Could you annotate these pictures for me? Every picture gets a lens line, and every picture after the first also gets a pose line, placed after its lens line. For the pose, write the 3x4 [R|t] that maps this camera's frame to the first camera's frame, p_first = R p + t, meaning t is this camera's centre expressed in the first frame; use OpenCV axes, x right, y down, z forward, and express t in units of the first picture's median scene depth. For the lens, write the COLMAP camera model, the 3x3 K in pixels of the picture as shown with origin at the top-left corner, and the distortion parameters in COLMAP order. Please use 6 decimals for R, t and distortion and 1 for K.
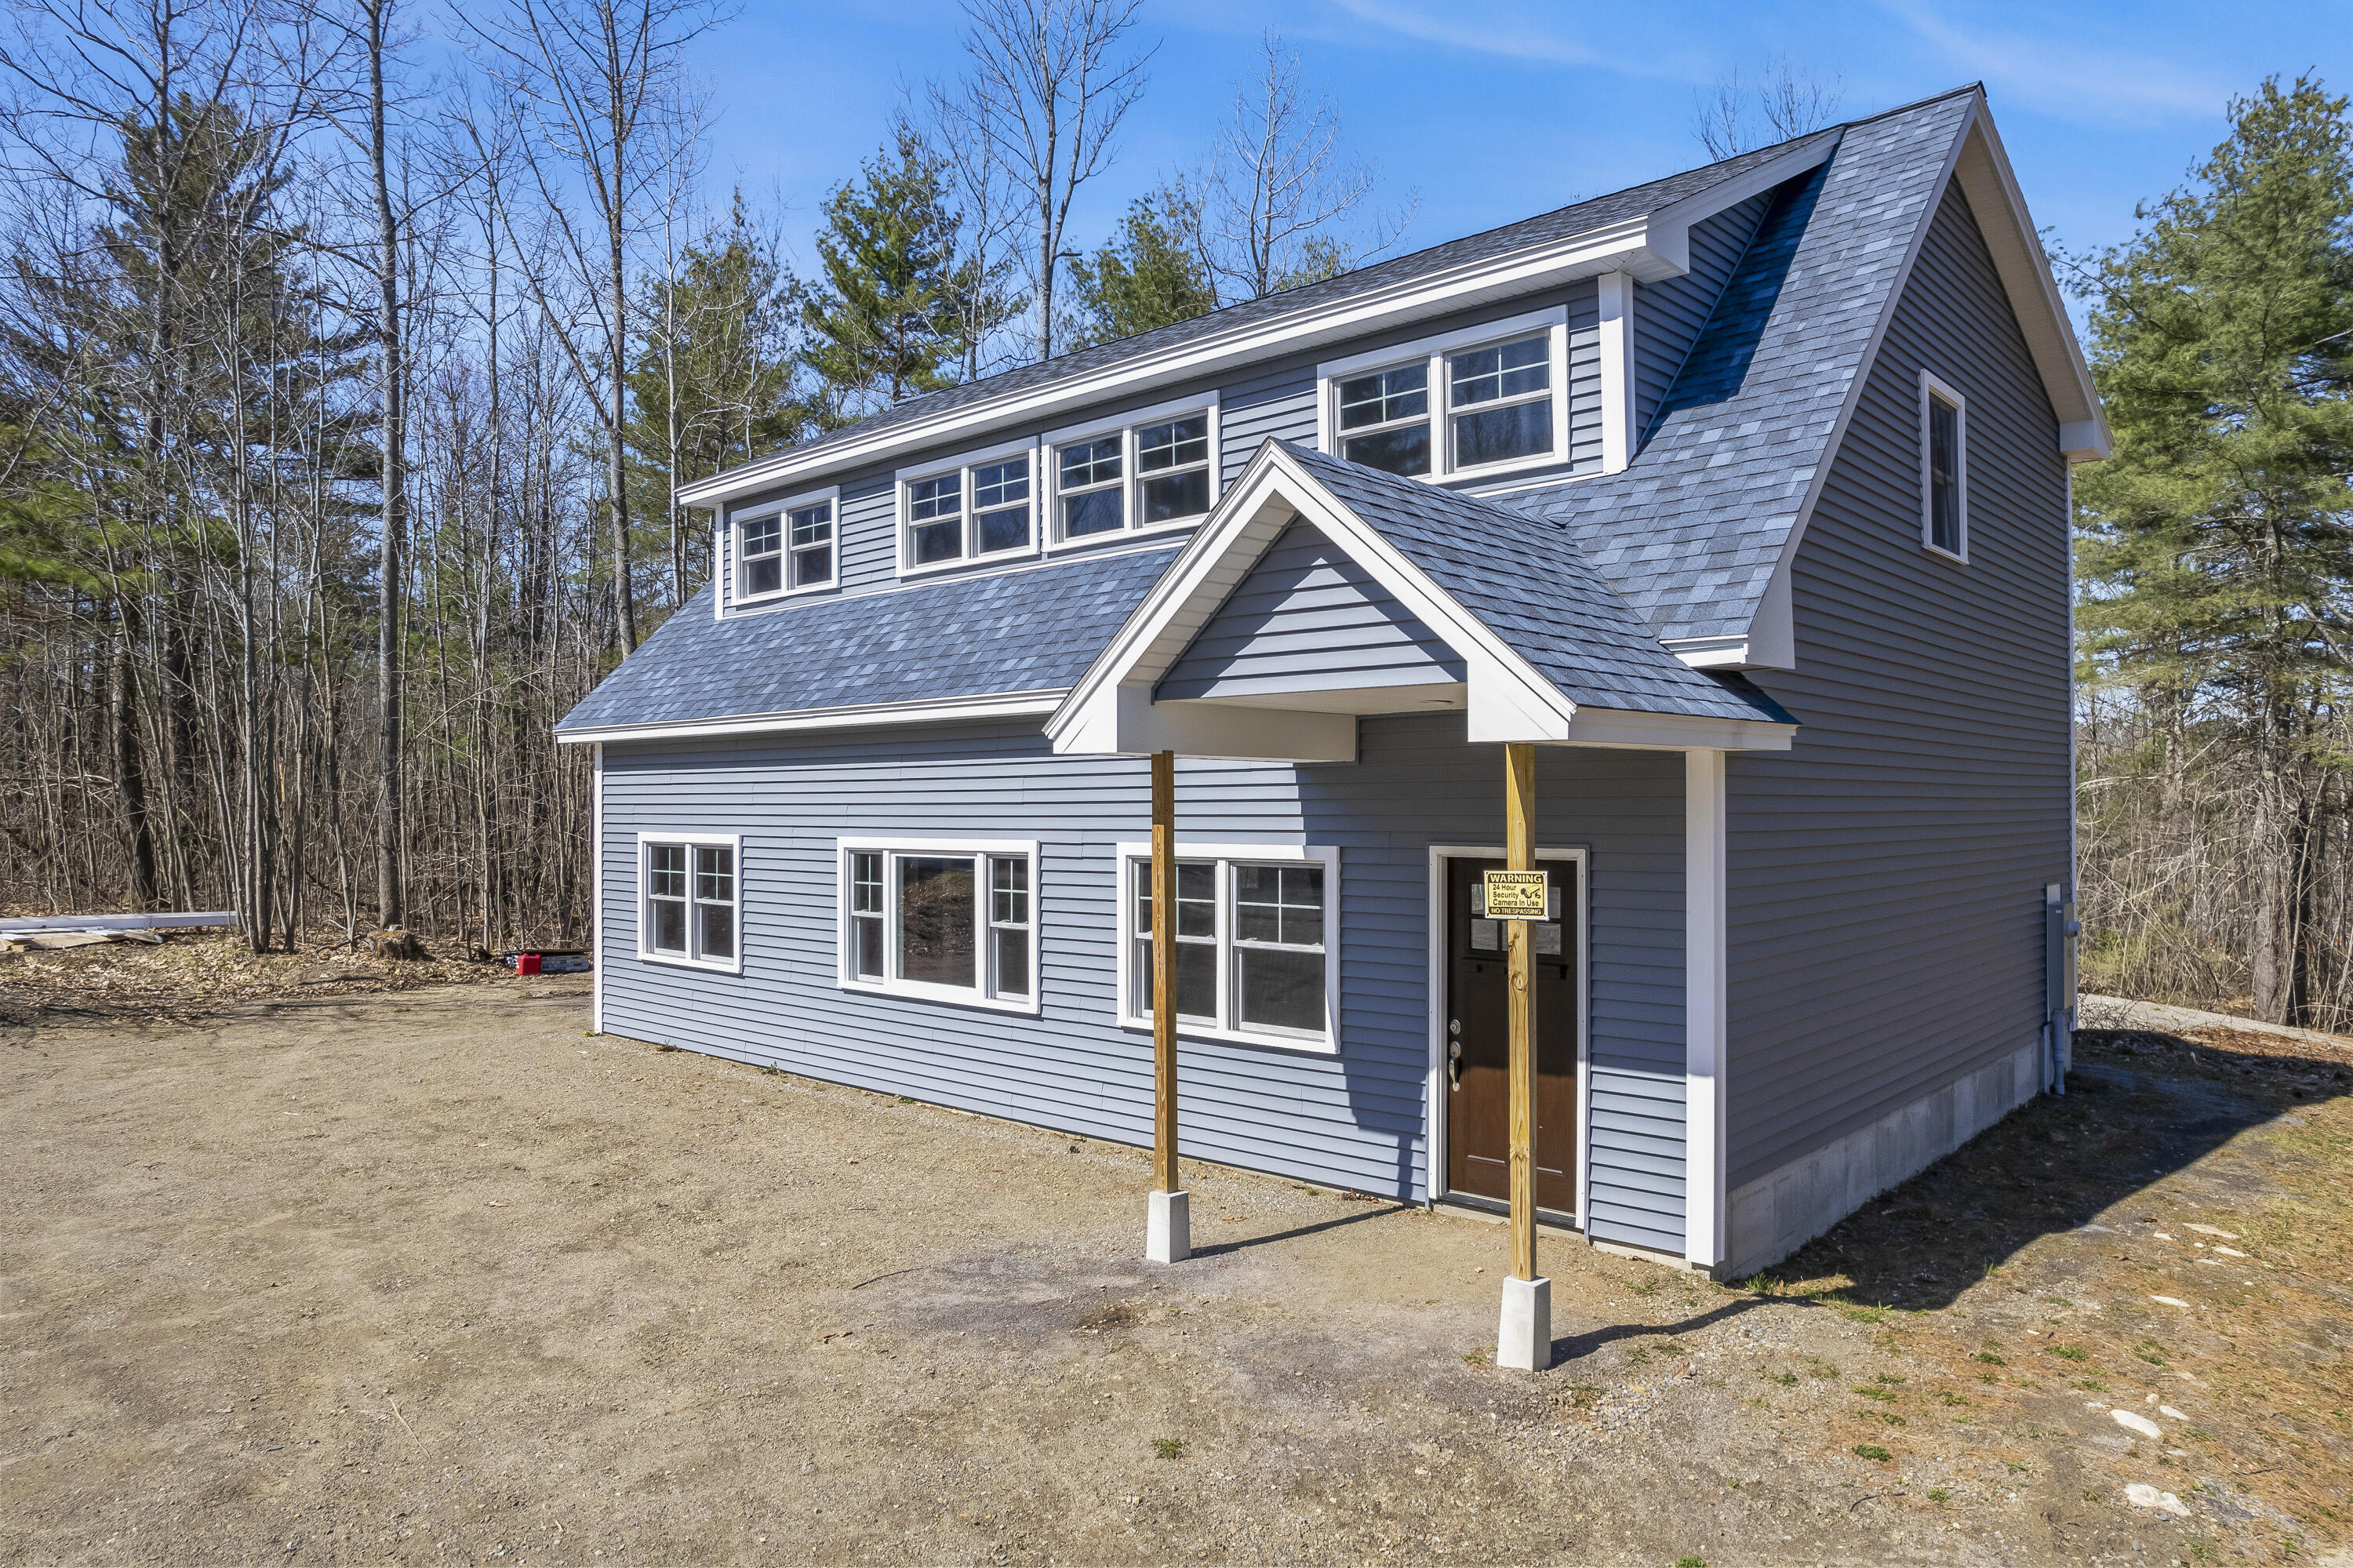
lens RADIAL K [[1506.0, 0, 1191.0], [0, 1506.0, 790.5], [0, 0, 1]] dist [-0.081061, 0.074863]
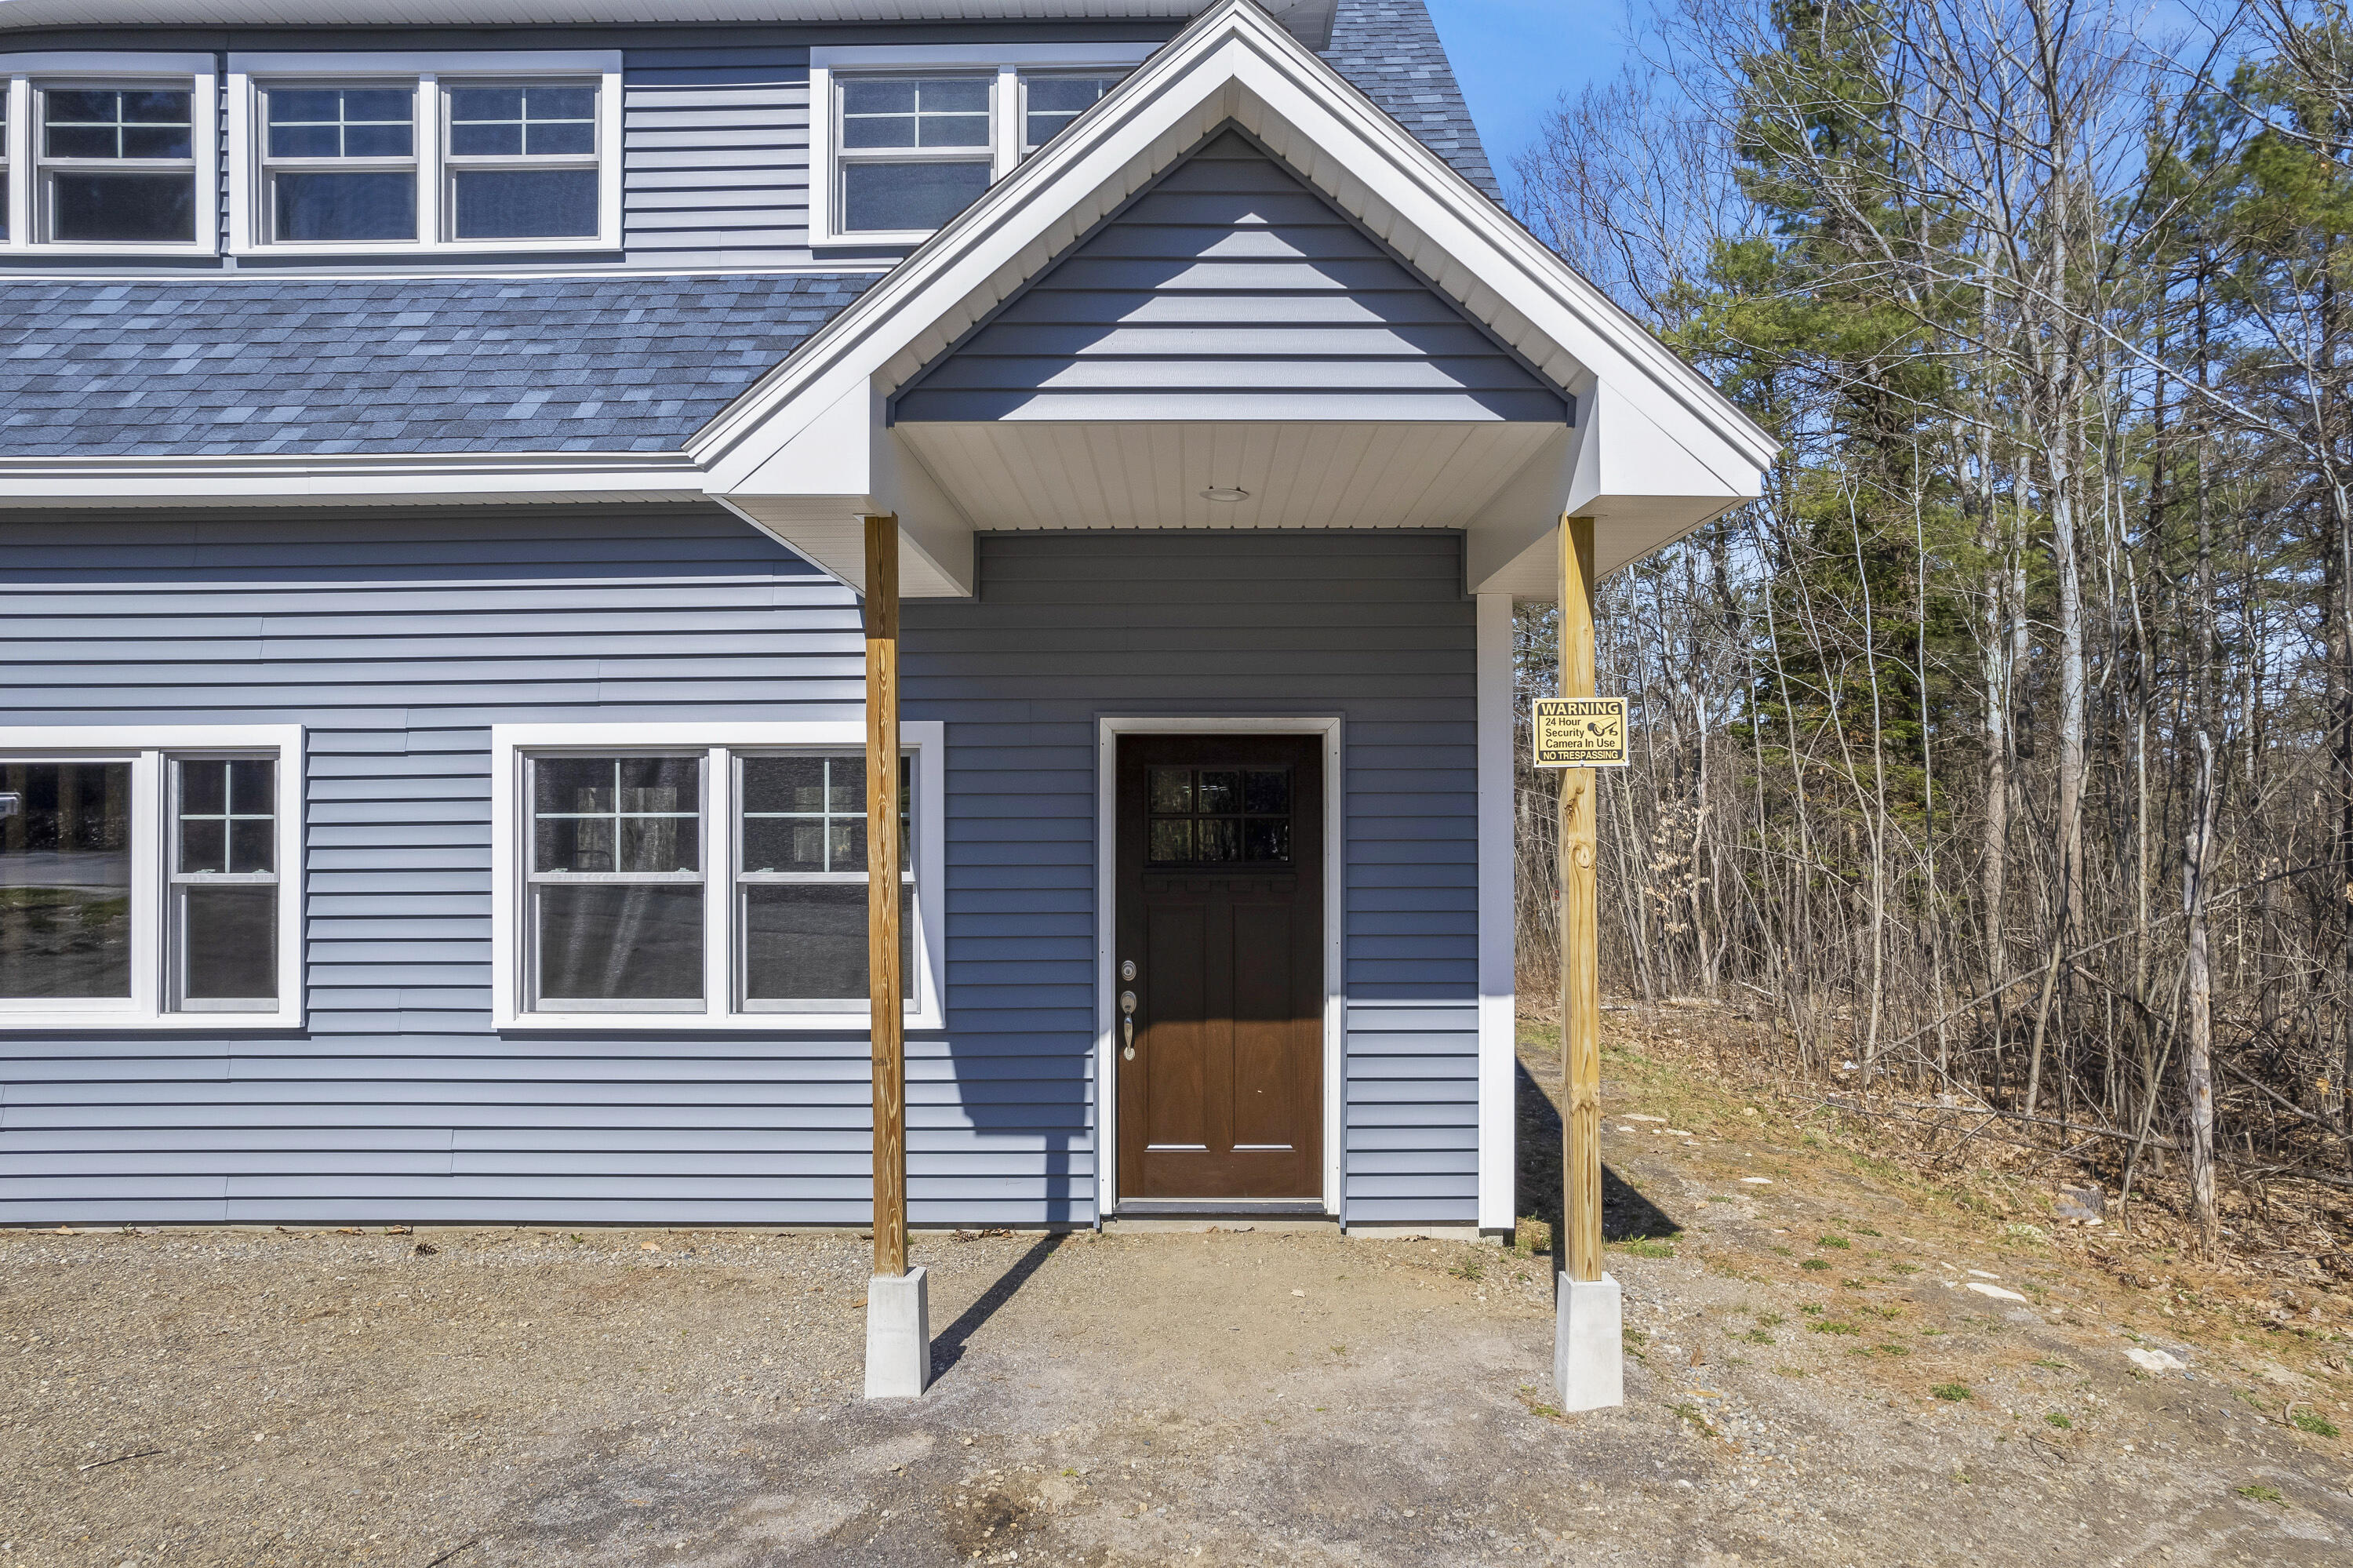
lens RADIAL K [[1506.0, 0, 1191.0], [0, 1506.0, 790.5], [0, 0, 1]] dist [-0.081061, 0.074863]
pose [[0.744248, 0.007830, 0.667857, -0.263423], [-0.005236, 0.999969, -0.005889, 0.069709], [-0.667883, 0.000886, 0.744266, 0.410531]]
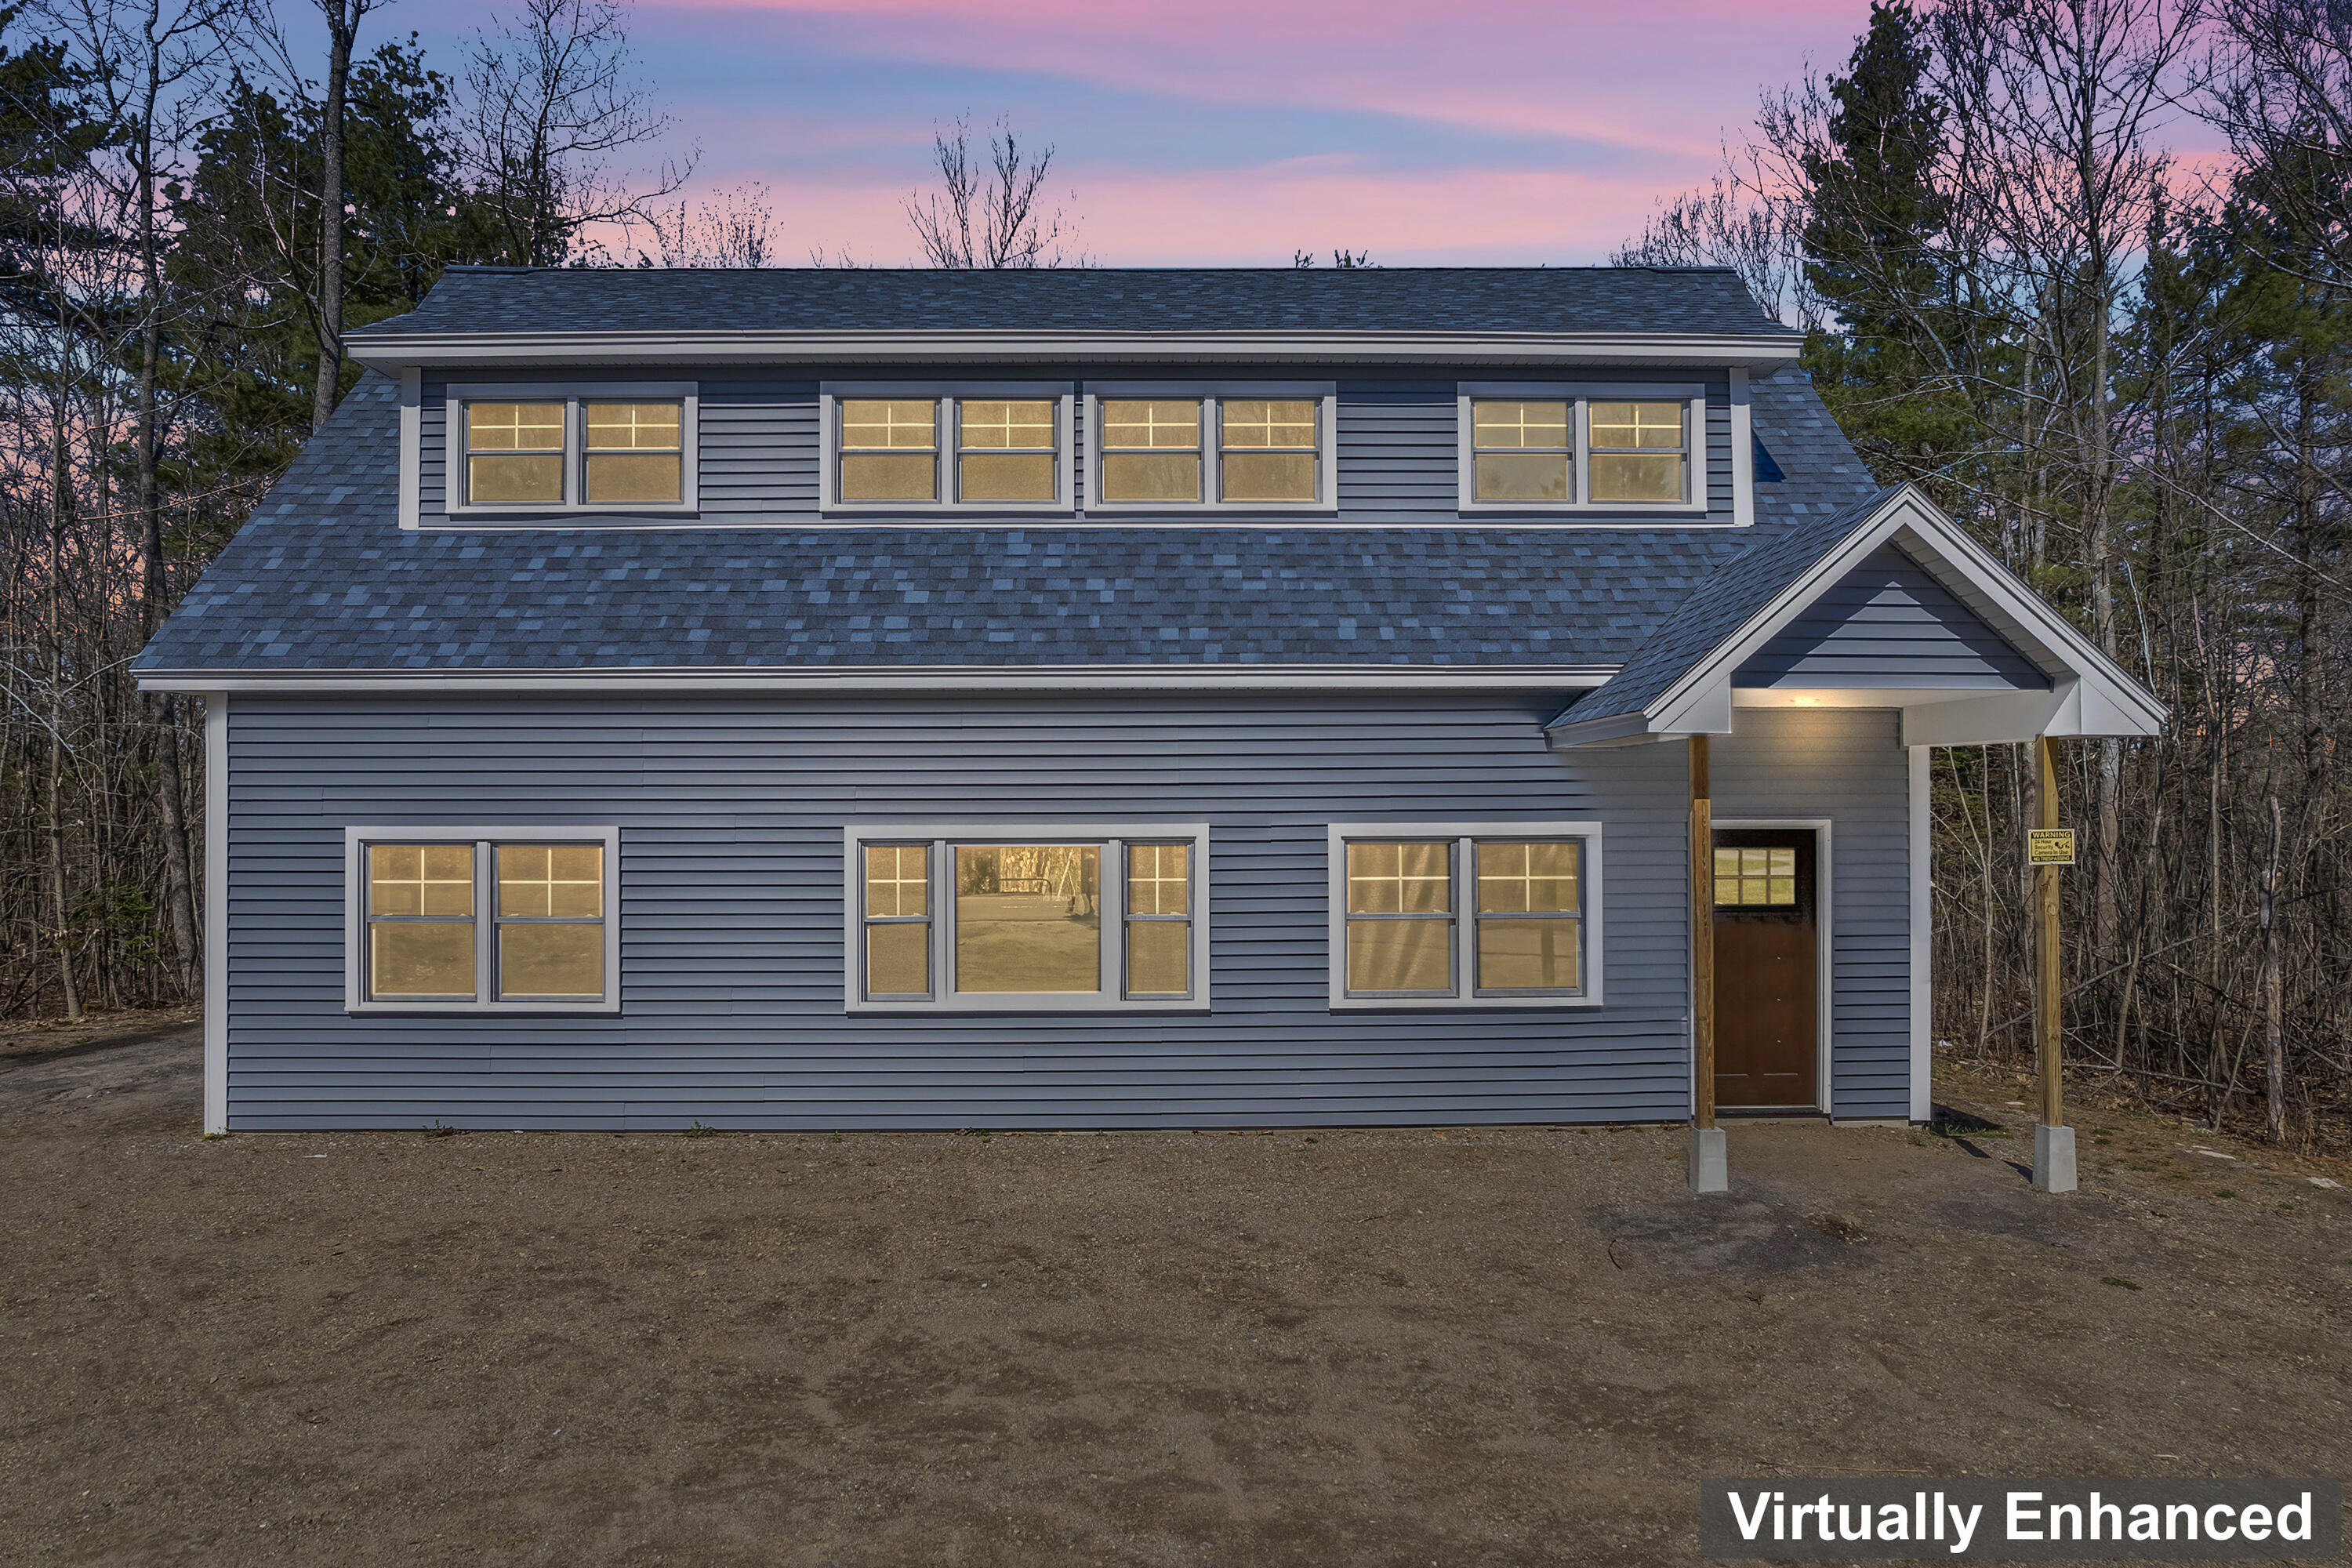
lens RADIAL K [[1505.3, 0, 1190.5], [0, 1505.3, 790.5], [0, 0, 1]] dist [-0.081061, 0.074863]
pose [[0.726890, 0.006213, 0.686725, -0.878279], [-0.004886, 0.999981, -0.003875, 0.018551], [-0.686736, -0.000538, 0.726907, 0.381297]]
